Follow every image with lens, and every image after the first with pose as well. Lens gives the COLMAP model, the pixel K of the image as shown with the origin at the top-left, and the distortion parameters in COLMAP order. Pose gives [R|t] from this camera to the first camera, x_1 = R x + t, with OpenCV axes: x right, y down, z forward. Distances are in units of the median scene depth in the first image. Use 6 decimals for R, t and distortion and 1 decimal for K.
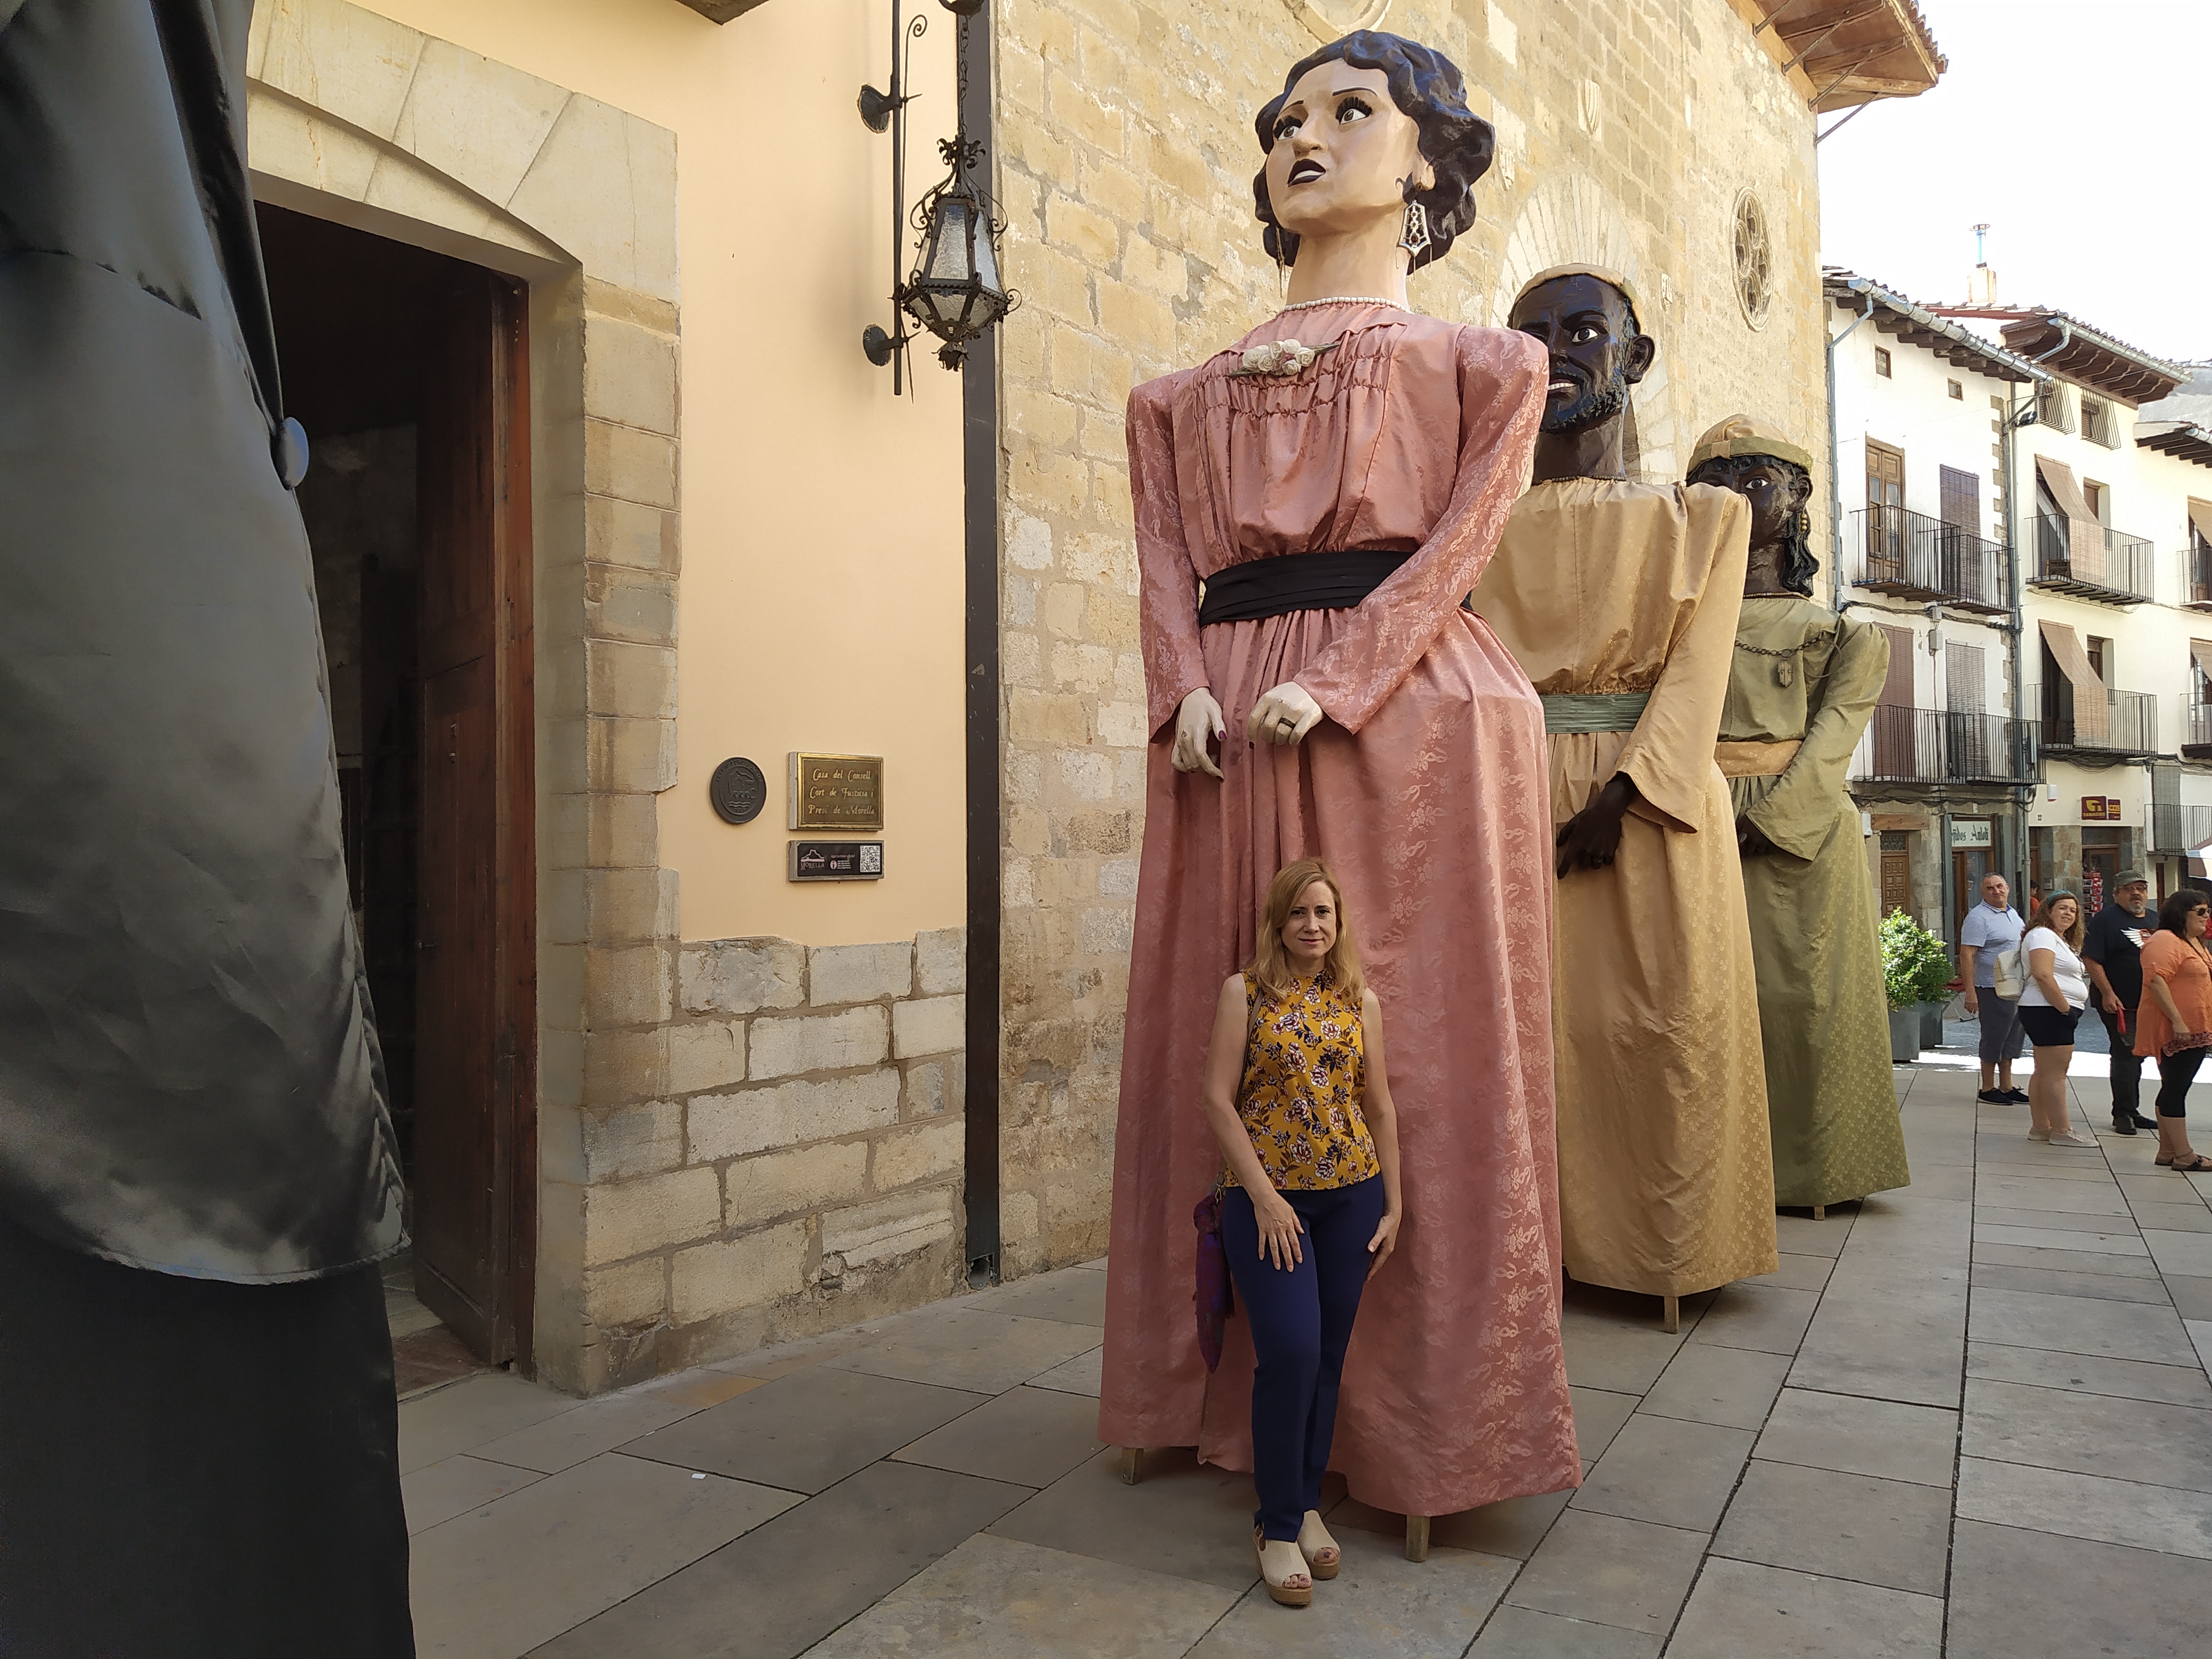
lens RADIAL K [[1680.9, 0, 1132.3], [0, 1680.9, 828.9], [0, 0, 1]] dist [0.104764, -0.151093]
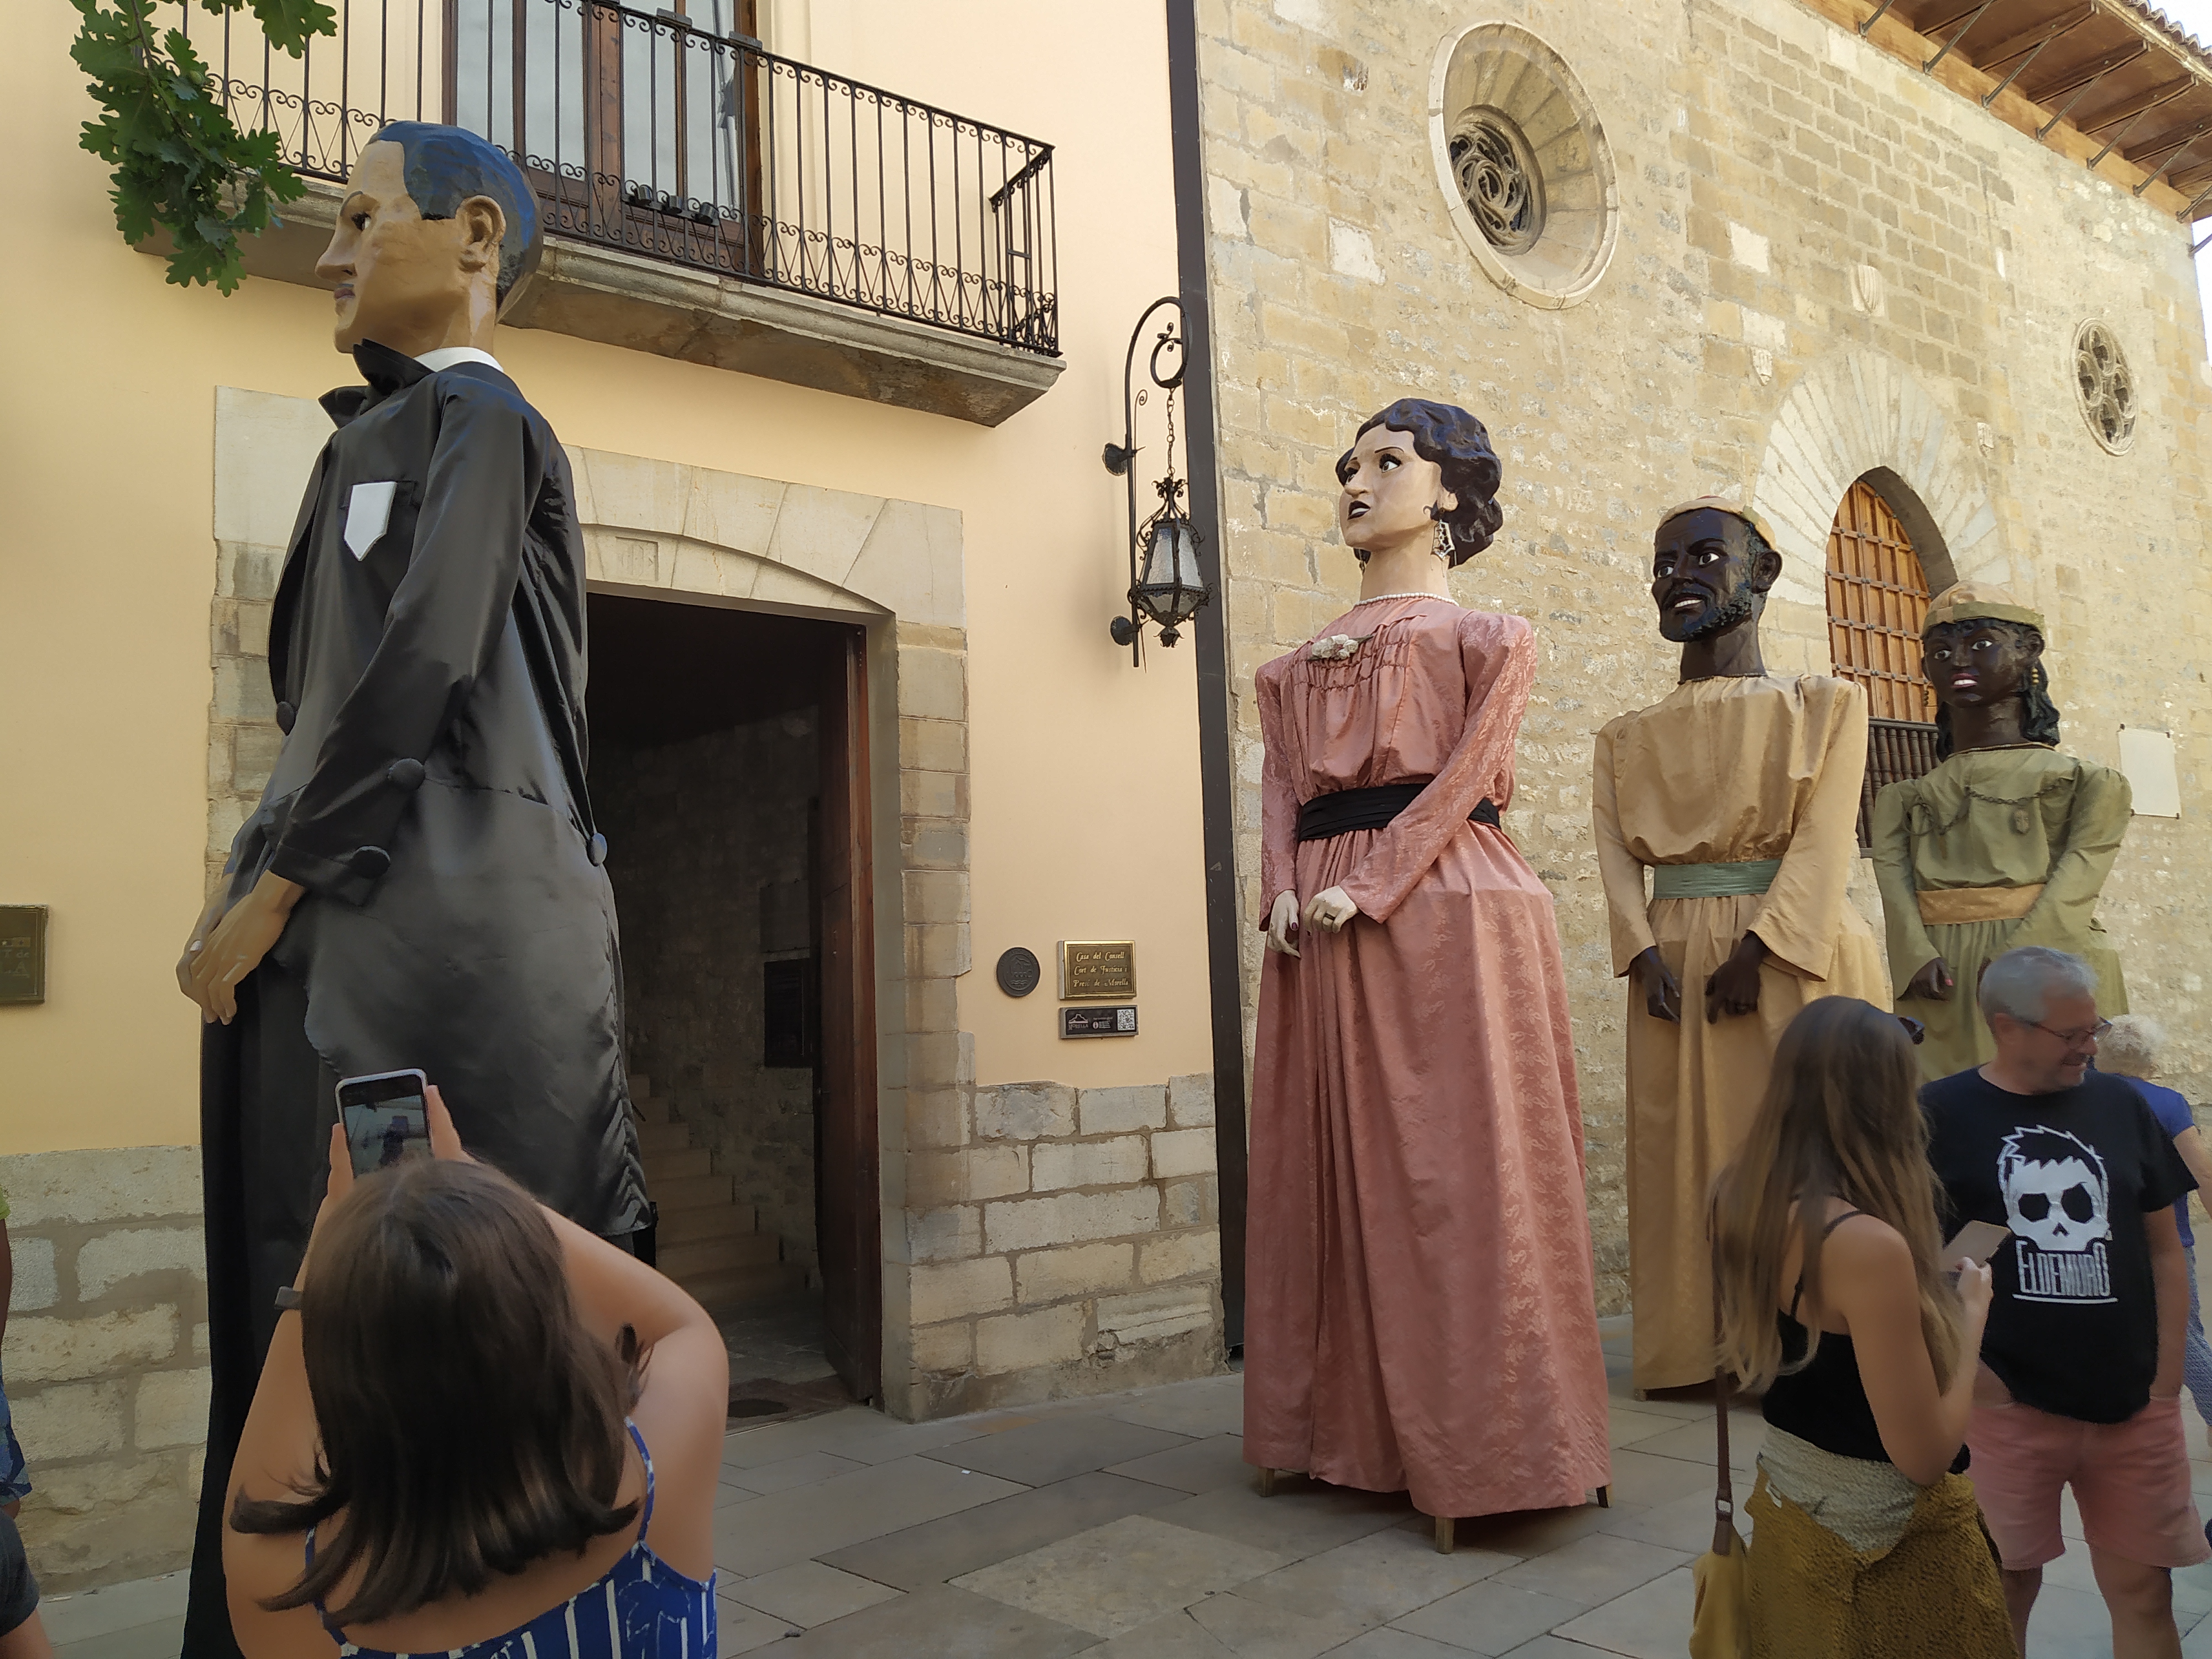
lens RADIAL K [[1680.9, 0, 1102.4], [0, 1680.9, 825.3], [0, 0, 1]] dist [0.104764, -0.151093]
pose [[0.951634, -0.059943, -0.301330, 0.223429], [0.032406, 0.994895, -0.095572, -0.008191], [0.305520, 0.081185, 0.948718, -0.243209]]
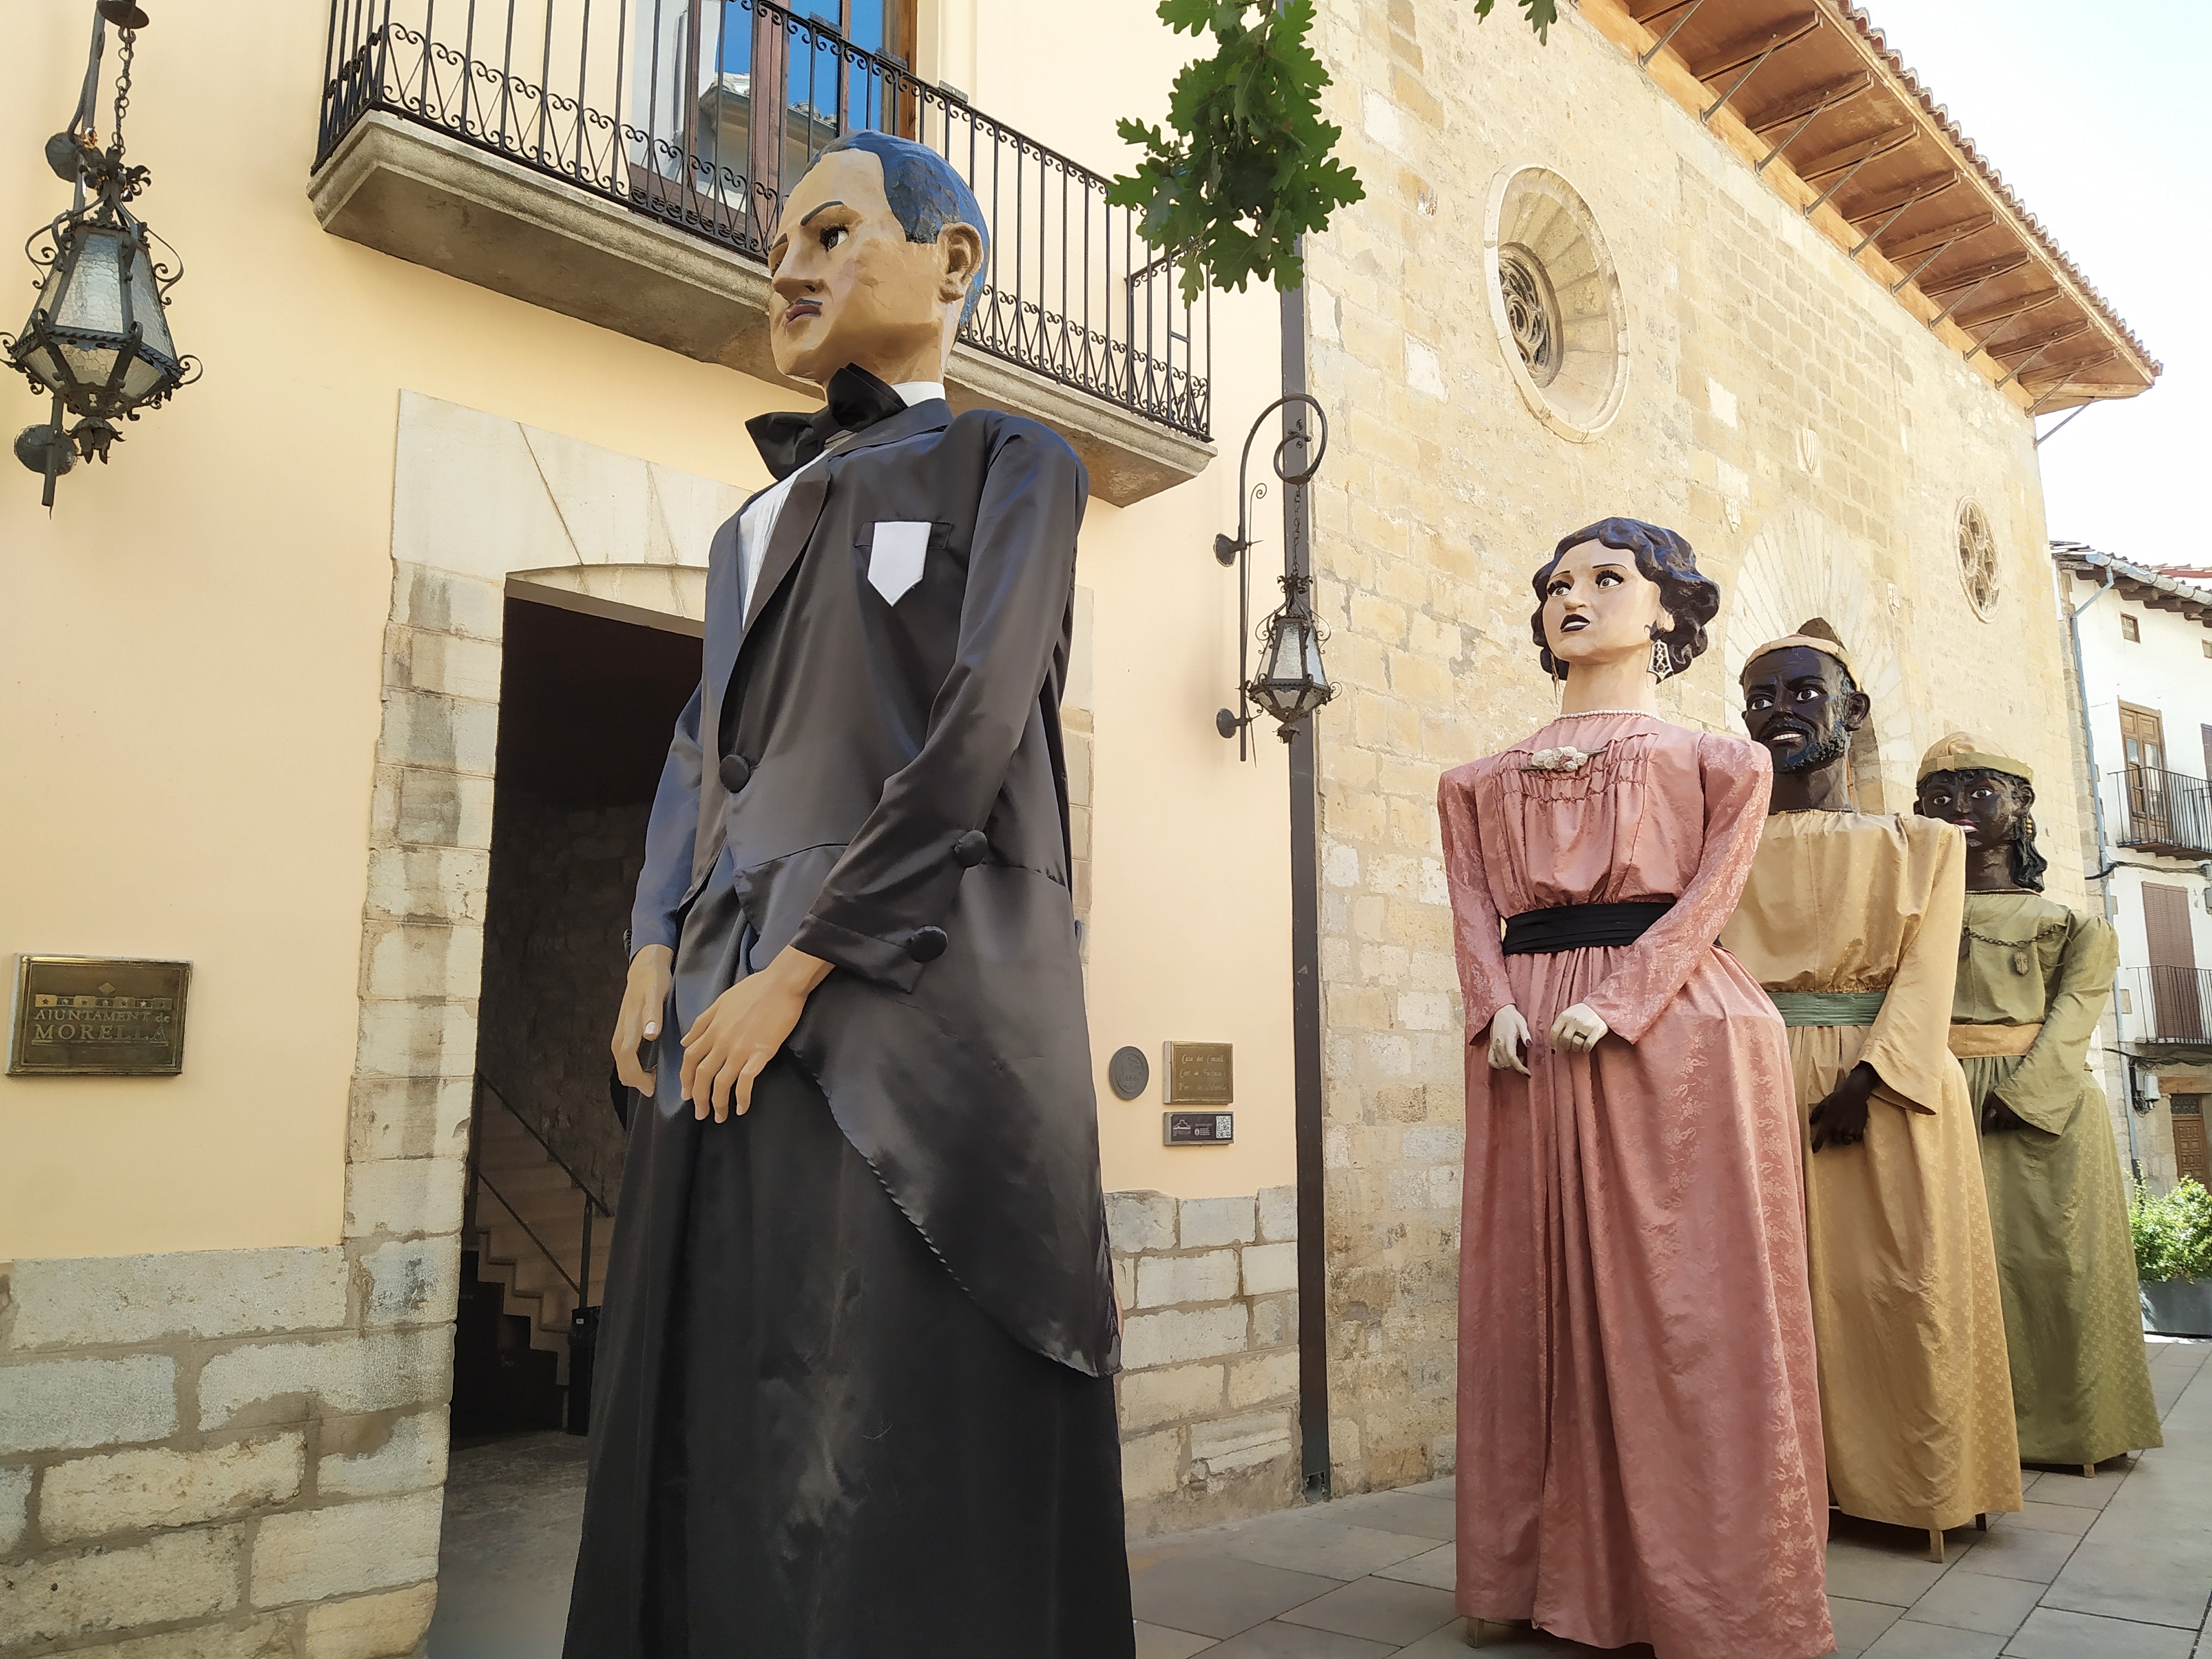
lens RADIAL K [[1680.9, 0, 1110.3], [0, 1680.9, 813.3], [0, 0, 1]] dist [0.104764, -0.151093]
pose [[0.988849, -0.017521, -0.147888, -0.049733], [-0.005258, 0.988327, -0.152254, -0.020669], [0.148829, 0.151334, 0.977214, -0.261519]]
